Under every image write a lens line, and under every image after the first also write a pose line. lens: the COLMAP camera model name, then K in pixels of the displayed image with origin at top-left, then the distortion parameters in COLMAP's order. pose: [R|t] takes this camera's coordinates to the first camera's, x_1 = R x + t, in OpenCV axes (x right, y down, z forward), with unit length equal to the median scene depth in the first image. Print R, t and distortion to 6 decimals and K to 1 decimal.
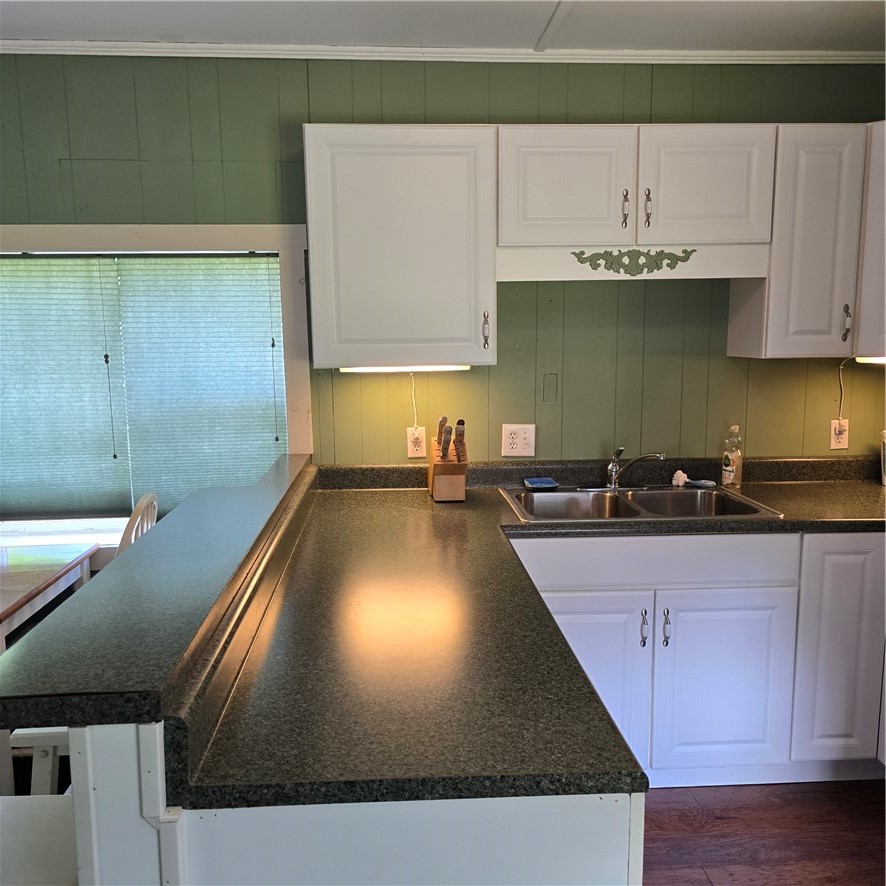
lens RADIAL K [[799.1, 0, 442.0], [0, 799.1, 446.4], [0, 0, 1]] dist [0.061454, -0.055851]
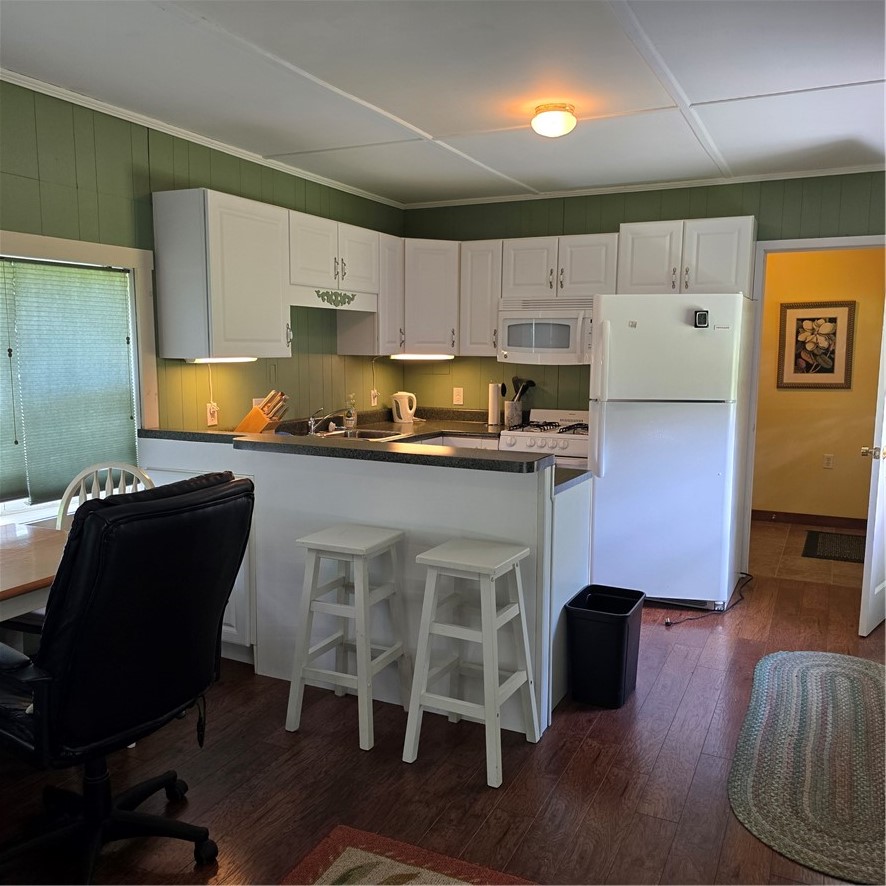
lens RADIAL K [[799.1, 0, 446.9], [0, 799.1, 468.0], [0, 0, 1]] dist [0.061454, -0.055851]
pose [[0.495927, -0.116944, 0.860454, -1.093807], [0.108934, 0.991441, 0.071962, 0.032813], [-0.861504, 0.058045, 0.504421, -0.059519]]
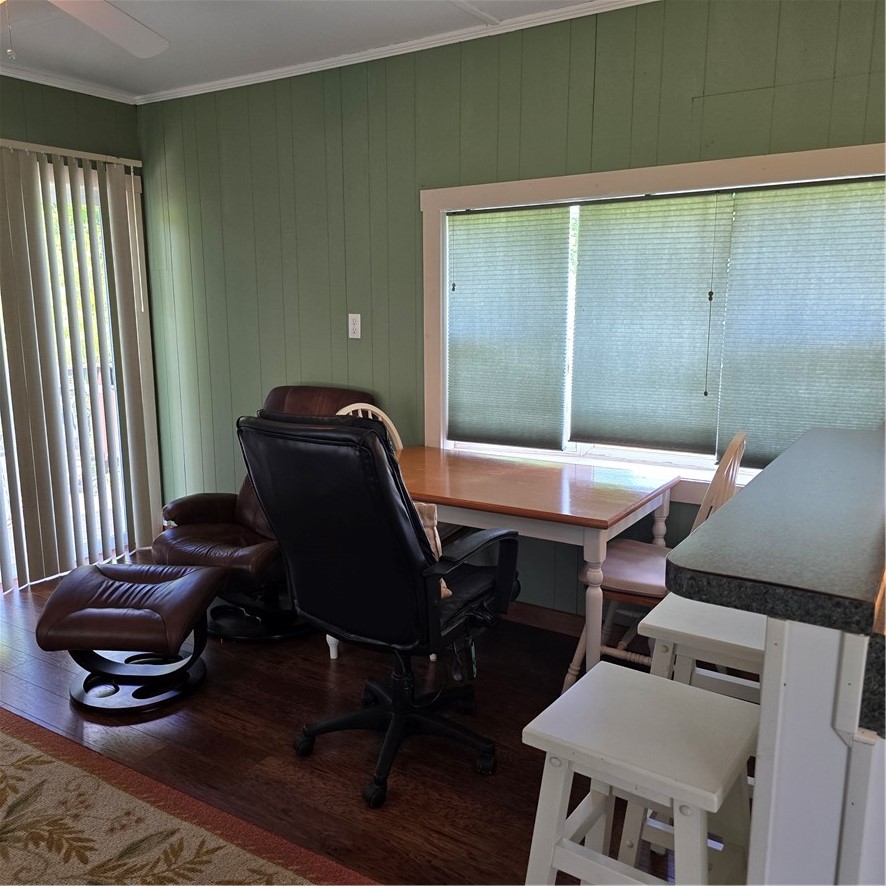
lens RADIAL K [[799.1, 0, 440.6], [0, 799.1, 446.0], [0, 0, 1]] dist [0.061454, -0.055851]
pose [[0.802256, 0.117313, -0.585340, -0.075385], [-0.090258, 0.993066, 0.075324, 0.032773], [0.590118, -0.007597, 0.807281, -0.015228]]
